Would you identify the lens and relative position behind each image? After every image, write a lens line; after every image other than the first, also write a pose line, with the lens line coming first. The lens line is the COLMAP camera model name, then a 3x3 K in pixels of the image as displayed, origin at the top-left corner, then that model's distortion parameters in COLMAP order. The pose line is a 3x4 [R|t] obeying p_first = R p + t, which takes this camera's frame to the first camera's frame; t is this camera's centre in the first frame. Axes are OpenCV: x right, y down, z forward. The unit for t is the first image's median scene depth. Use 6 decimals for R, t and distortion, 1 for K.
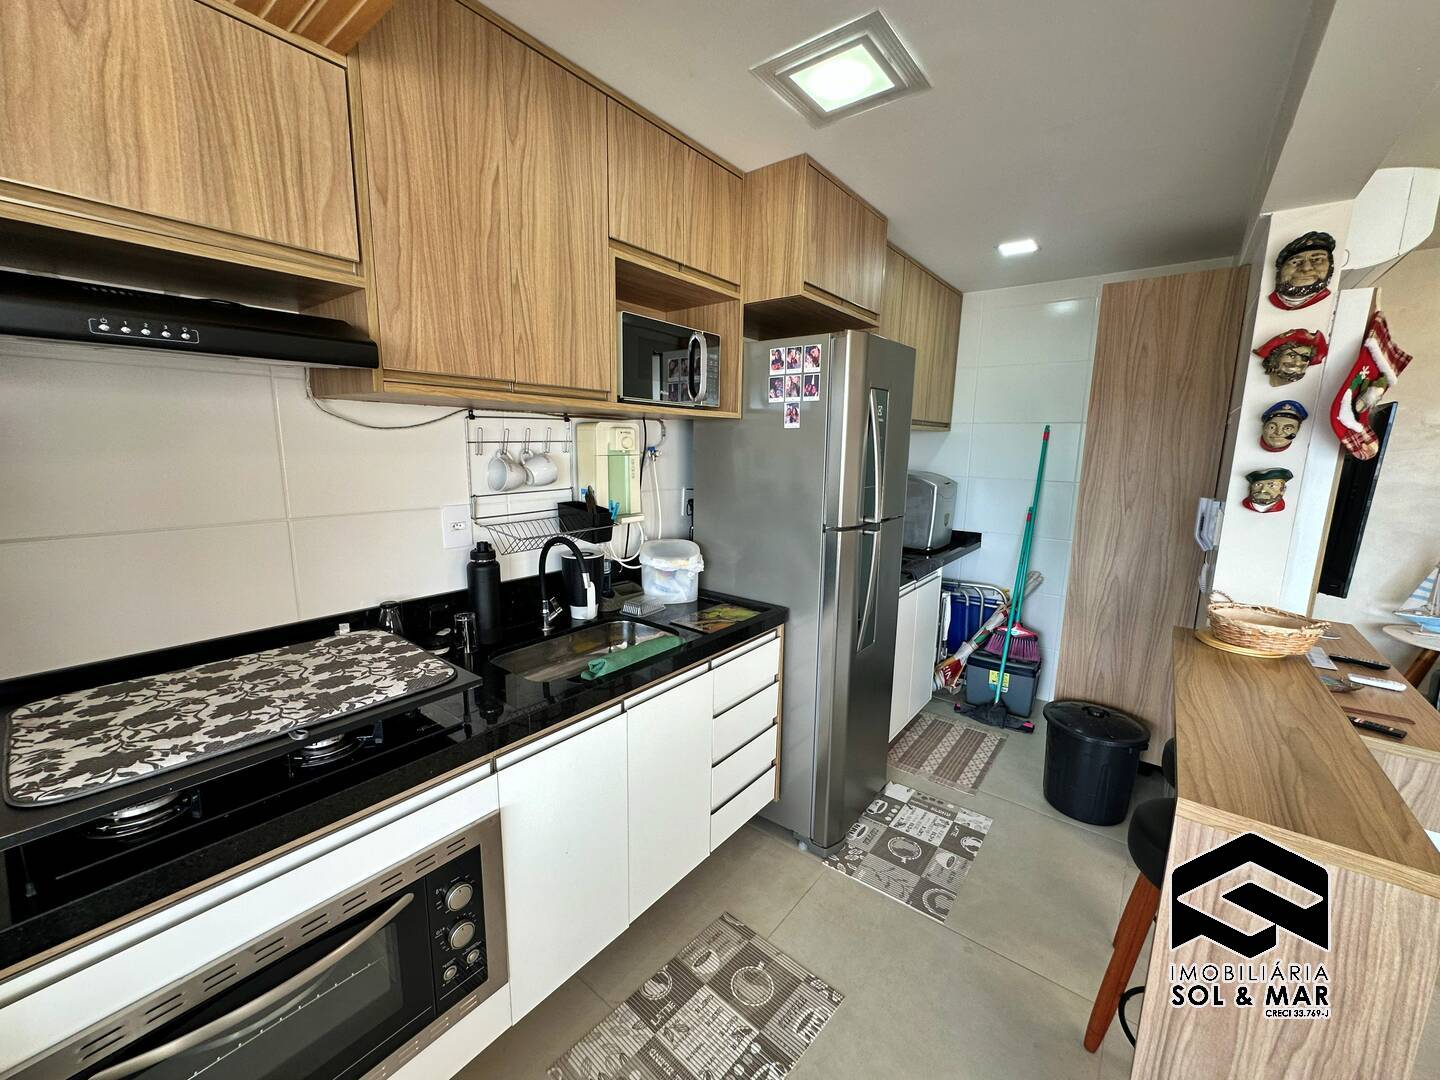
lens RADIAL K [[574.0, 0, 720.4], [0, 574.0, 540.7], [0, 0, 1]] dist [-0.003325, 0.000965]
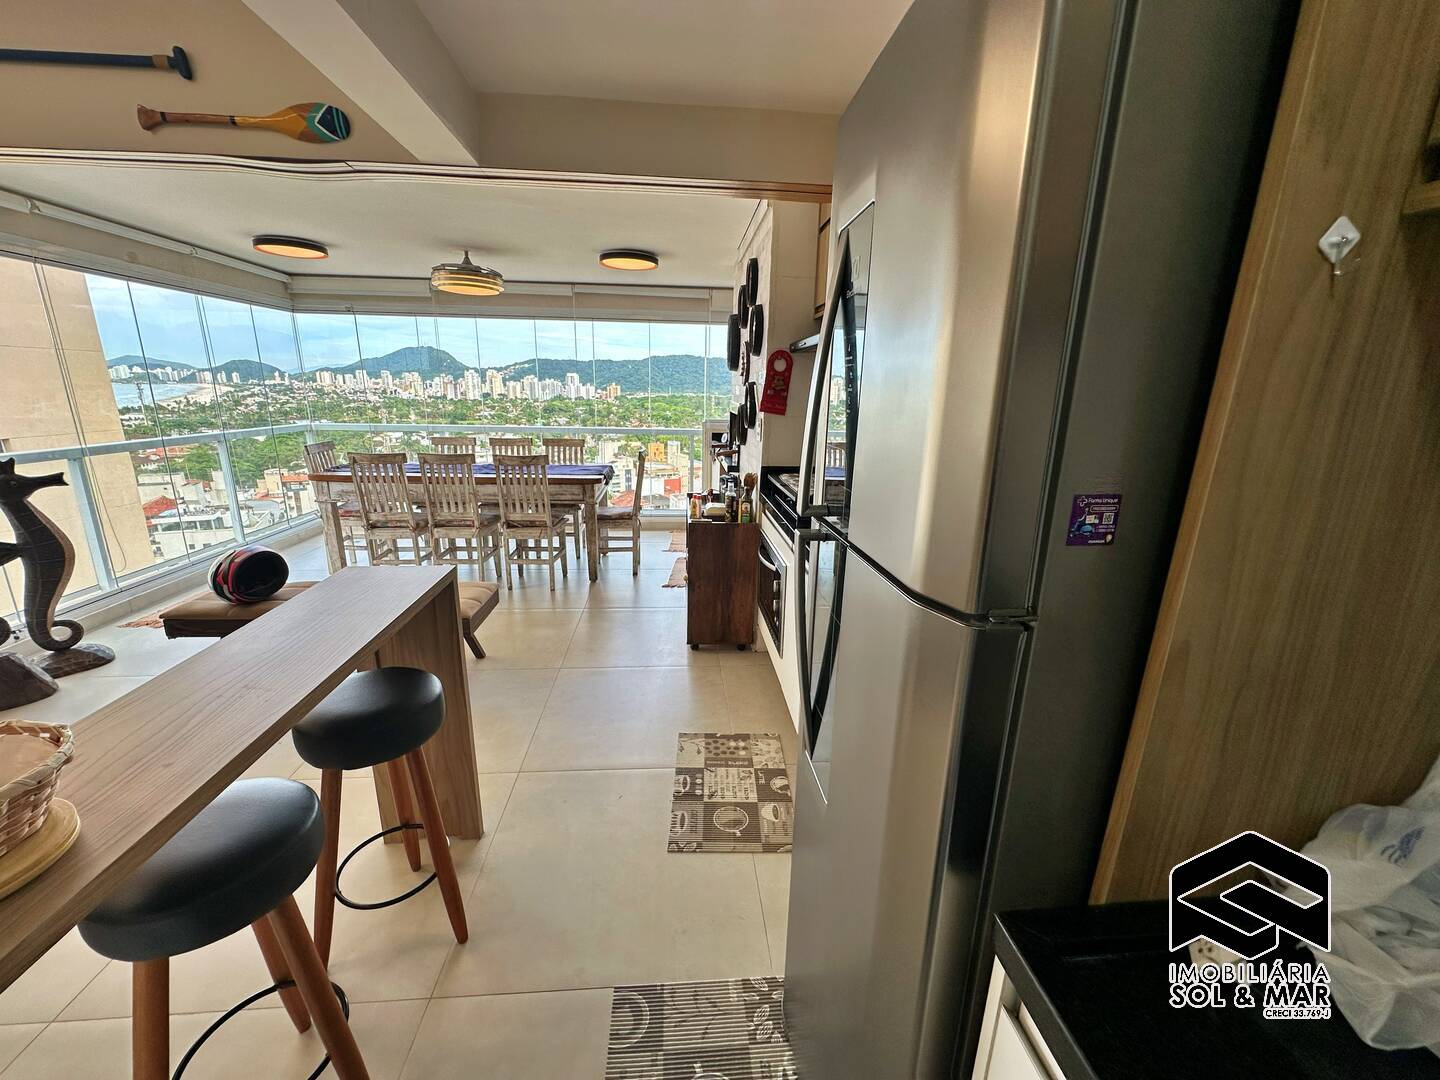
lens RADIAL K [[574.0, 0, 720.0], [0, 574.0, 540.3], [0, 0, 1]] dist [-0.003325, 0.000965]
pose [[-0.731882, 0.145105, -0.665802, 0.704226], [-0.147772, 0.920018, 0.362948, -0.194071], [0.665215, 0.364022, -0.651902, 1.366200]]
